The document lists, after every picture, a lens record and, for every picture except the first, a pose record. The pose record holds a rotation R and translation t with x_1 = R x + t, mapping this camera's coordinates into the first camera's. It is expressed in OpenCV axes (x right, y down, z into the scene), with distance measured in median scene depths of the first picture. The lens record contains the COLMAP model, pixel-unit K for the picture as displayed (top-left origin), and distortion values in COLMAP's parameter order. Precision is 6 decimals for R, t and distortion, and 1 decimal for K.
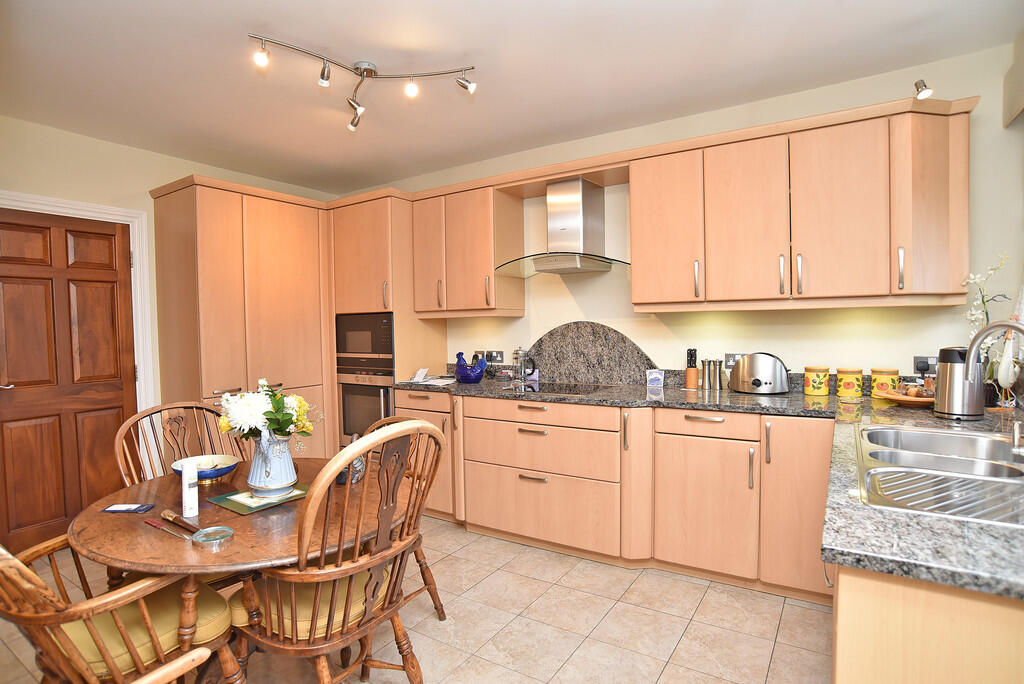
lens RADIAL K [[533.0, 0, 512.0], [0, 533.0, 342.0], [0, 0, 1]] dist [-0.001162, 0.000031]
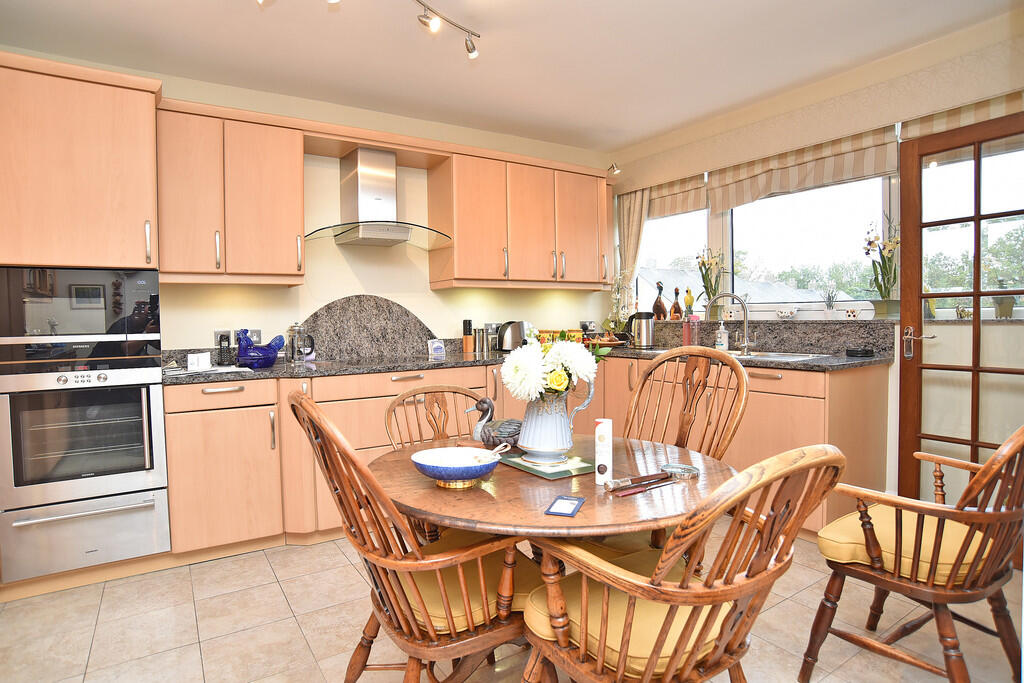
lens RADIAL K [[572.1, 0, 512.9], [0, 572.1, 316.9], [0, 0, 1]] dist [0.000072, 0.000003]
pose [[0.428643, 0.007134, 0.903446, -0.712076], [0.039081, 0.998886, -0.026429, 0.040546], [-0.902628, 0.046636, 0.427887, 0.319013]]
